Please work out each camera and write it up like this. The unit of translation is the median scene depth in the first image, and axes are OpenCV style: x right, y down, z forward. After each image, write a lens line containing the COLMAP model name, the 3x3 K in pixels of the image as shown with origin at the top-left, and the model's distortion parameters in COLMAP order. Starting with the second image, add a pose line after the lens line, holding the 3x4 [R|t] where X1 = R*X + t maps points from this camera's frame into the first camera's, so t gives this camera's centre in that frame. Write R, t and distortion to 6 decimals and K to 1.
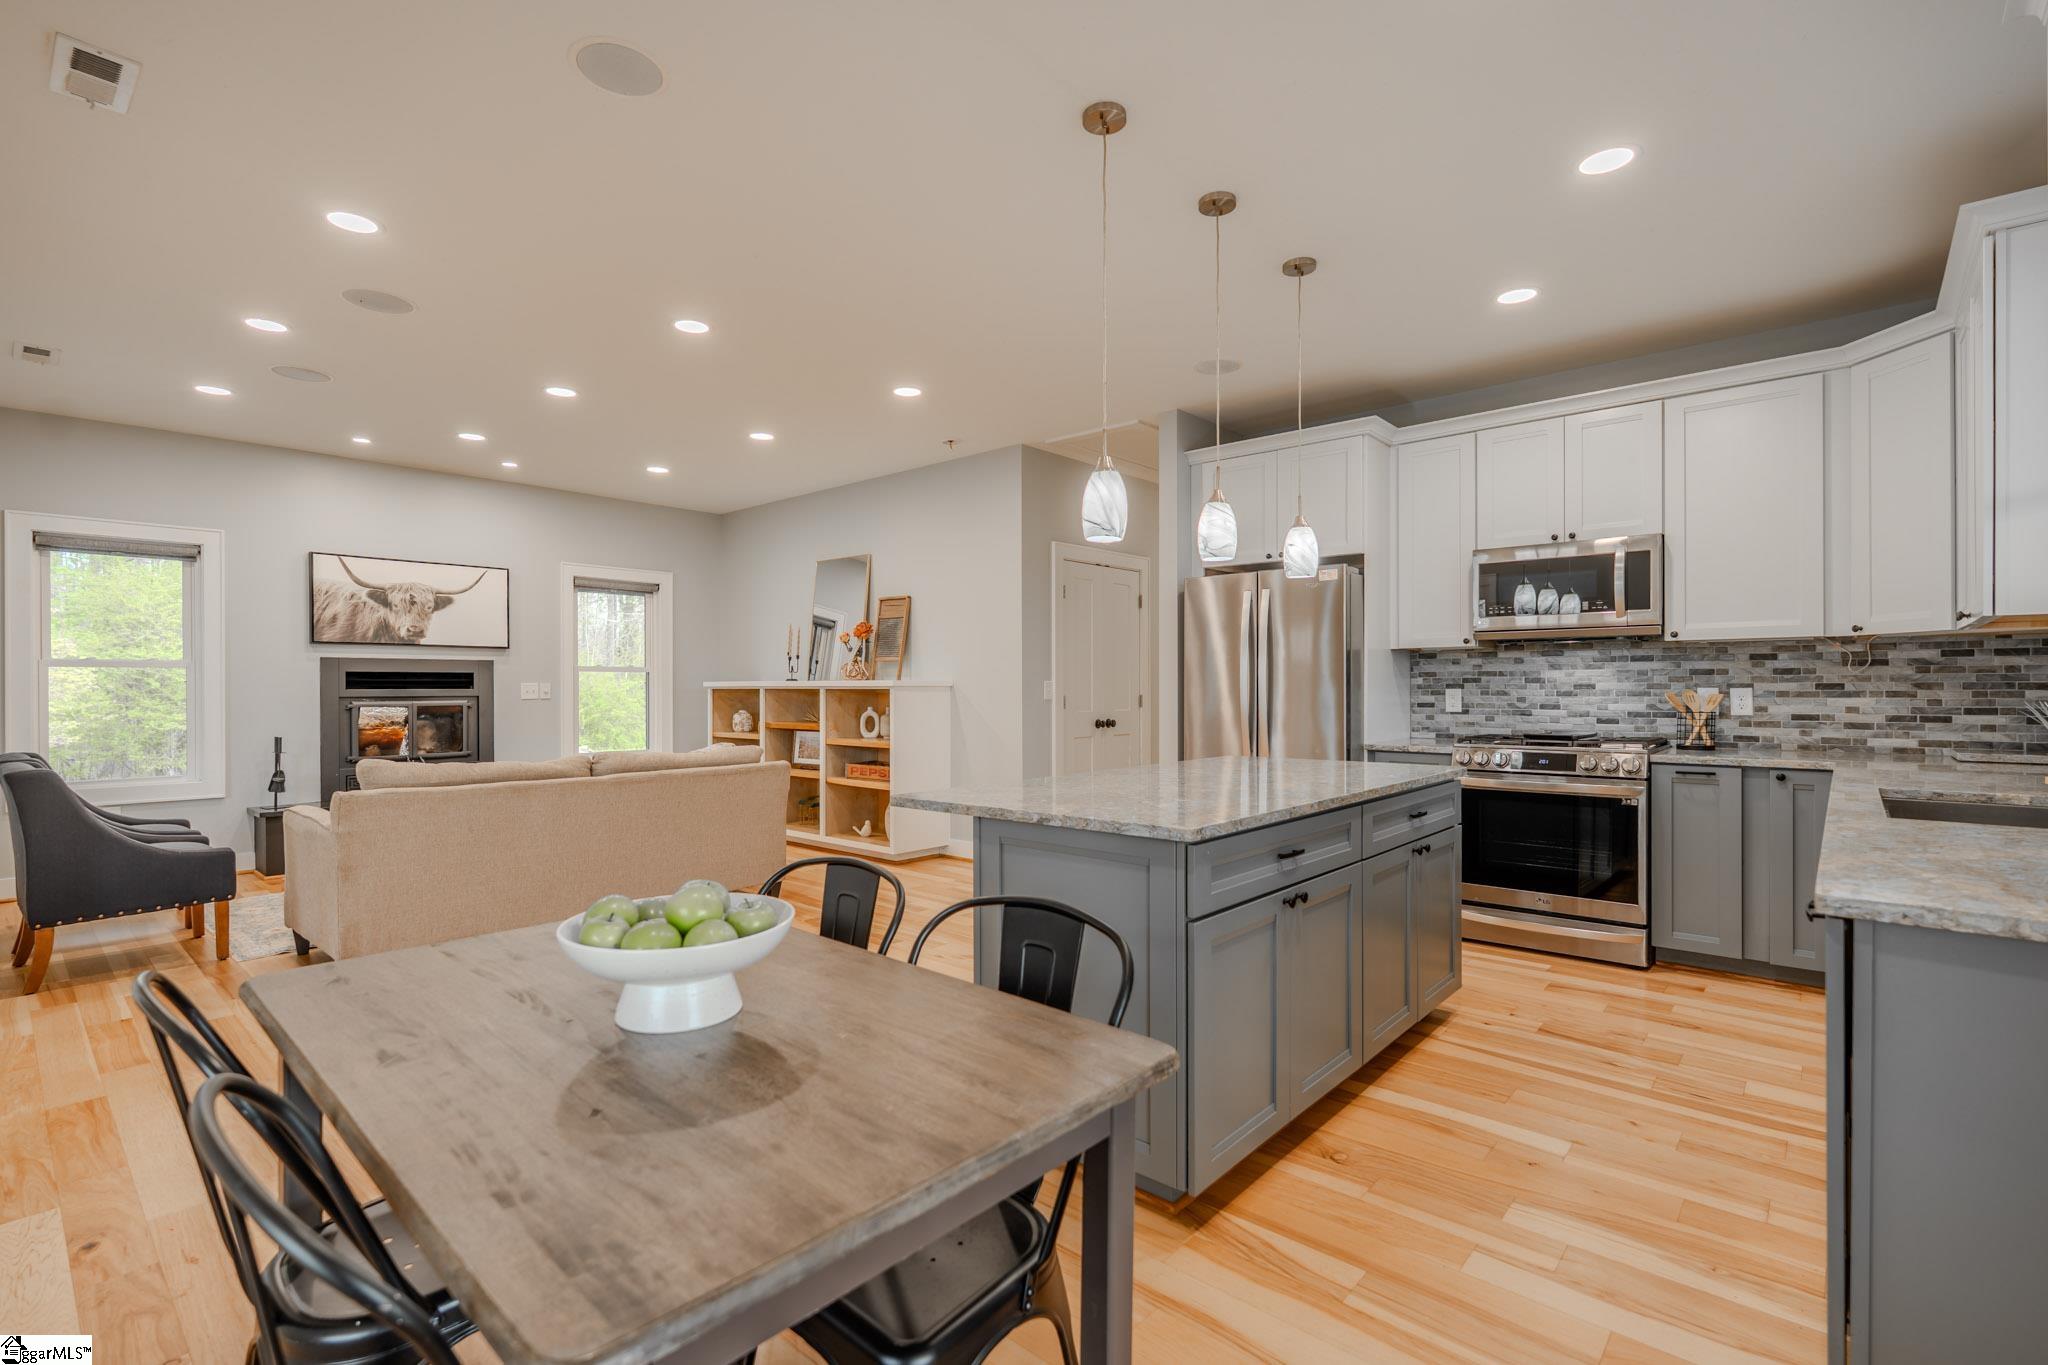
lens RADIAL K [[930.4, 0, 1024.0], [0, 930.4, 682.5], [0, 0, 1]] dist [0.000131, -0.000379]
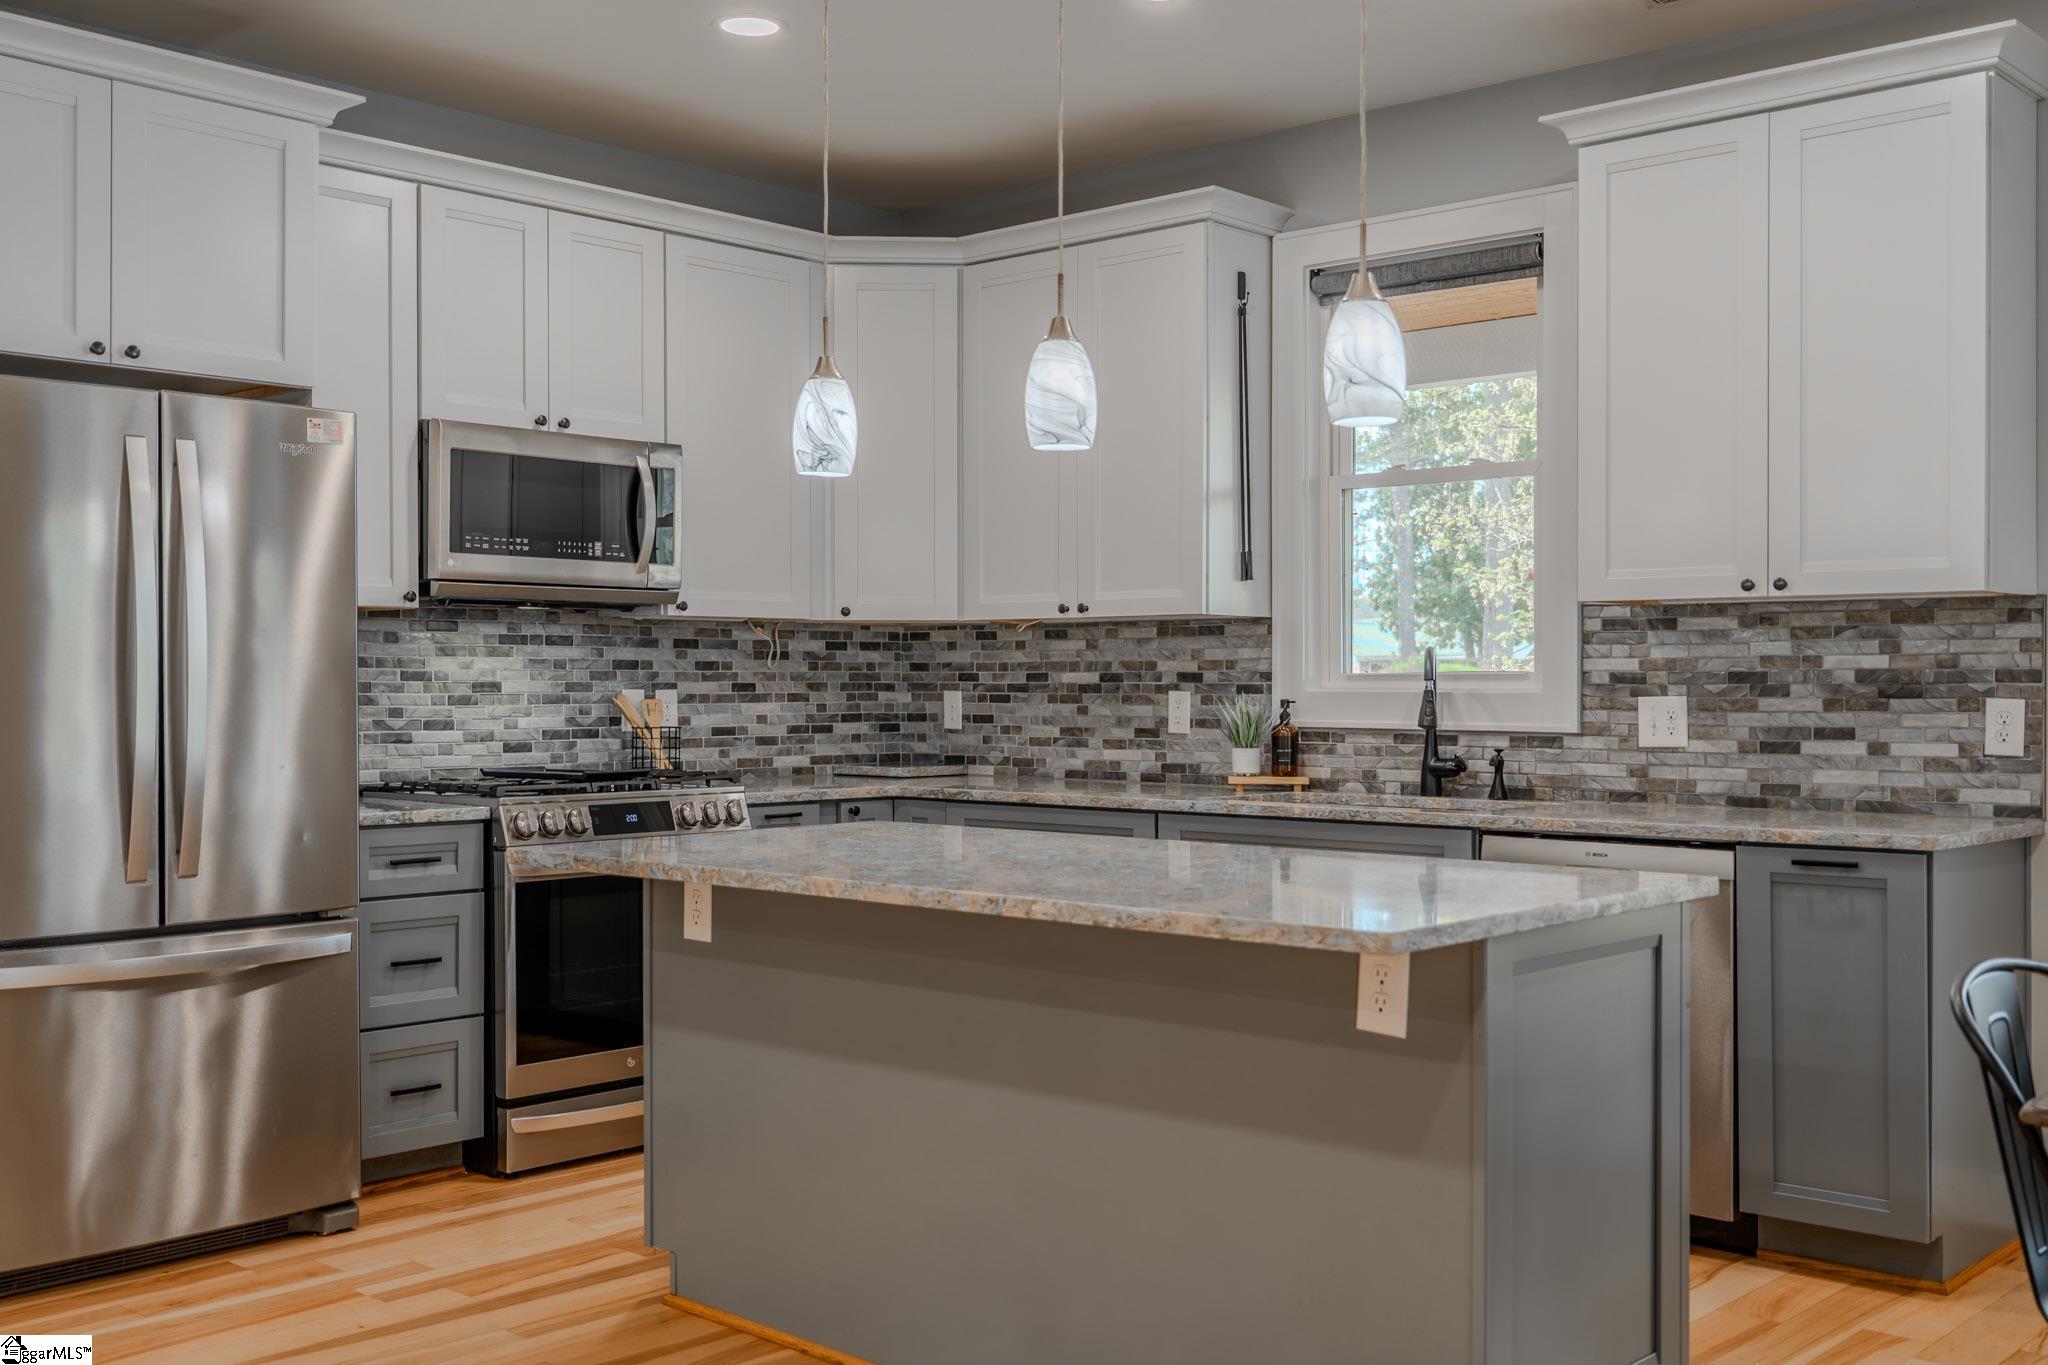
lens RADIAL K [[2071.0, 0, 1024.0], [0, 2071.0, 682.5], [0, 0, 1]] dist [-0.004724, 0.008960]
pose [[0.014076, 0.002543, 0.999898, -0.717654], [-0.004100, 0.999989, -0.002486, 0.003478], [-0.999893, -0.004064, 0.014086, 0.741530]]
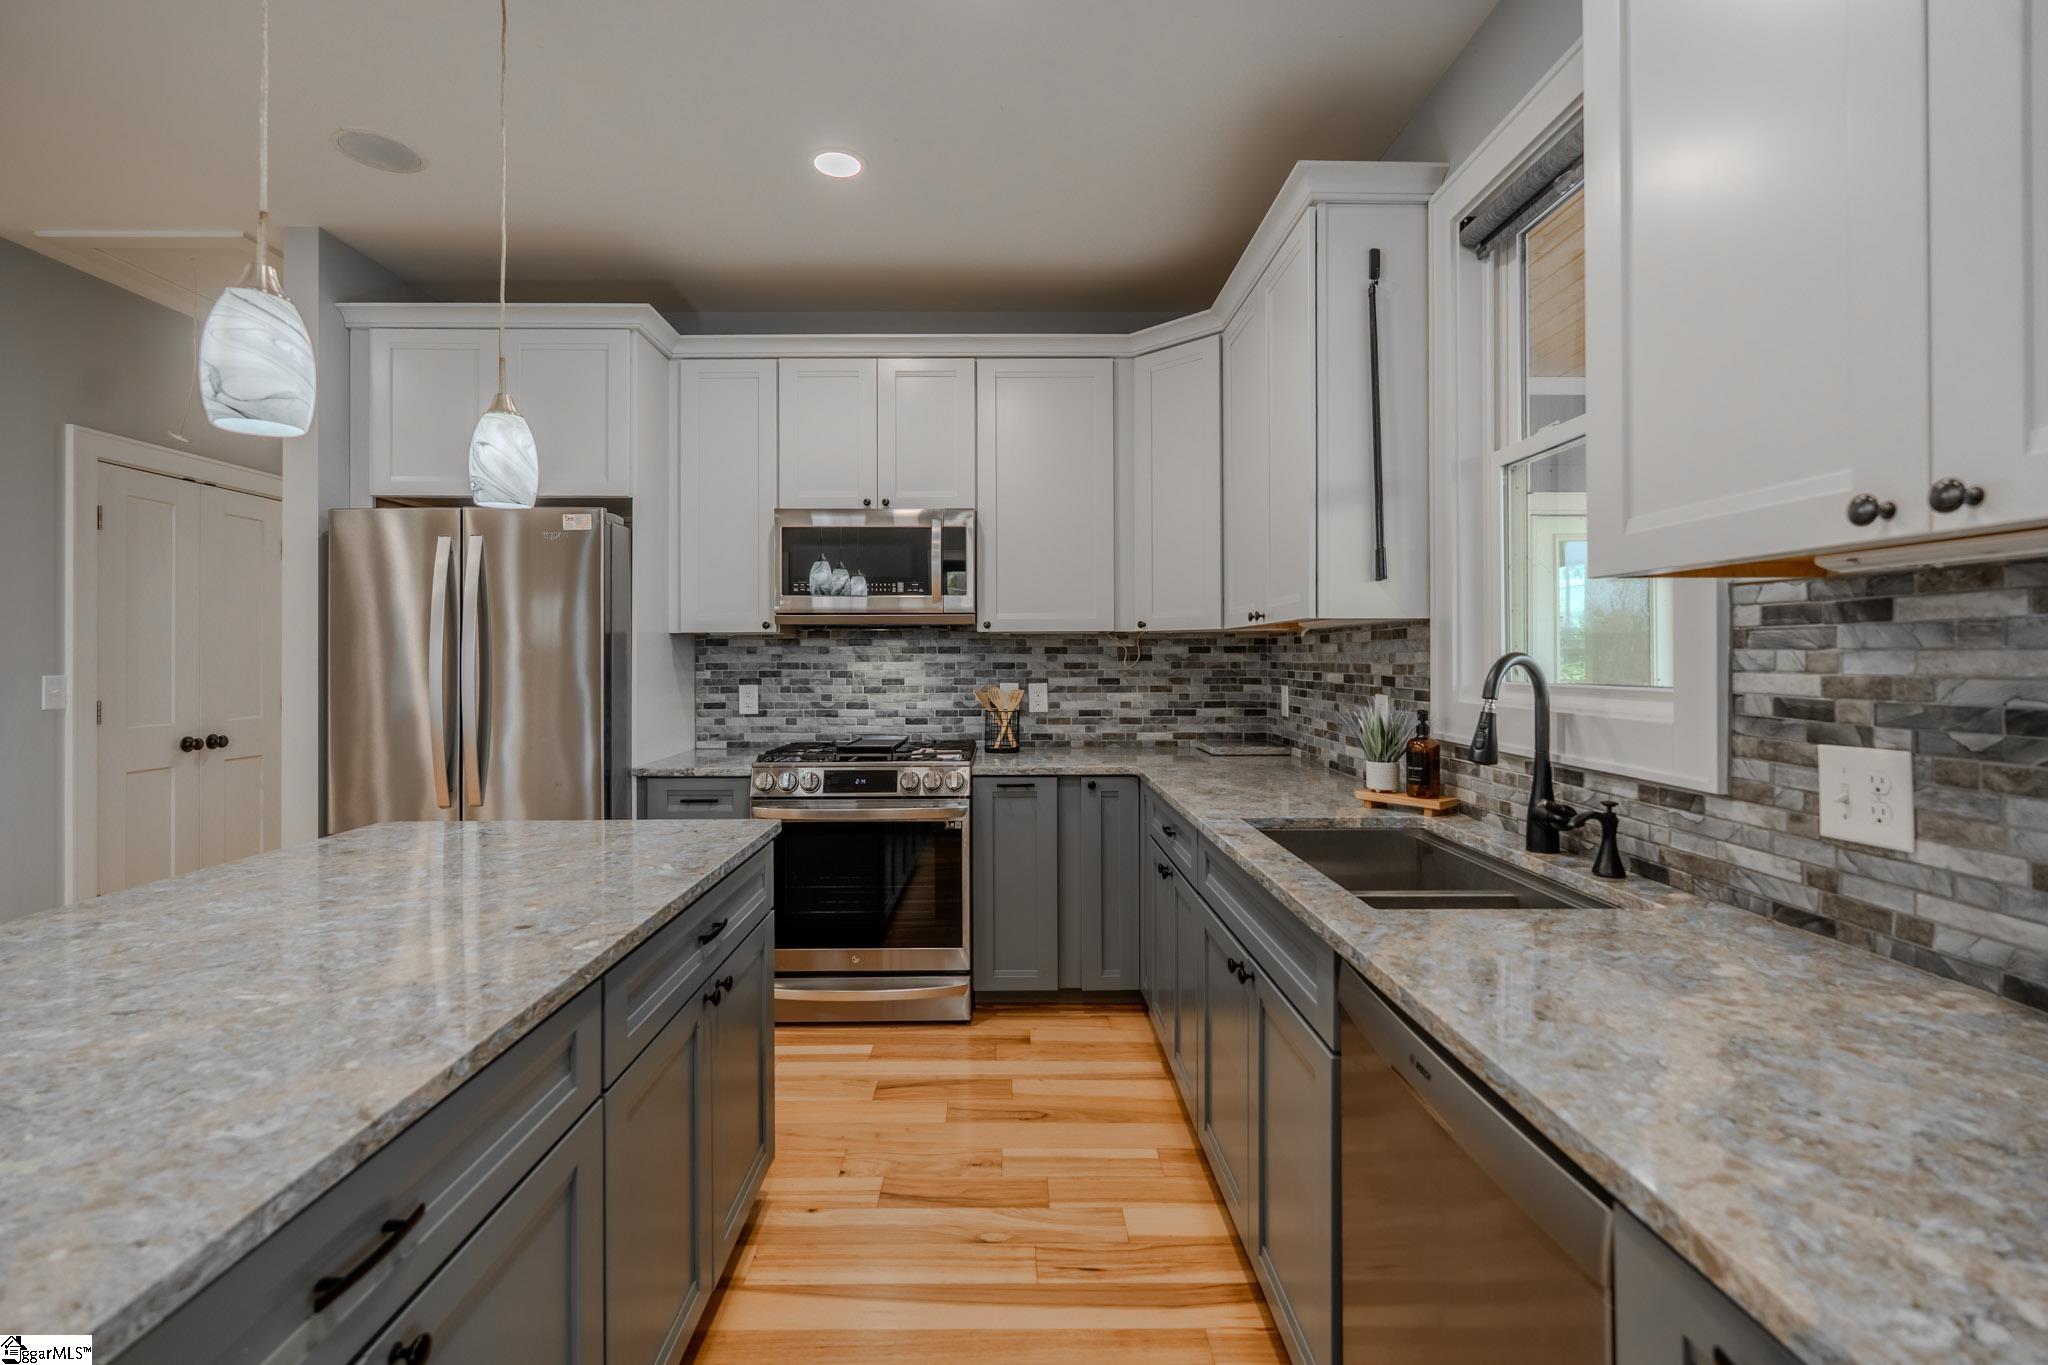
lens RADIAL K [[907.8, 0, 1007.6], [0, 907.8, 656.4], [0, 0, 1]] dist [-0.002377, -0.000196]
pose [[0.745541, 0.001597, 0.666457, 0.137291], [-0.001798, 0.999998, -0.000384, -0.021316], [-0.666457, -0.000912, 0.745543, 0.341673]]
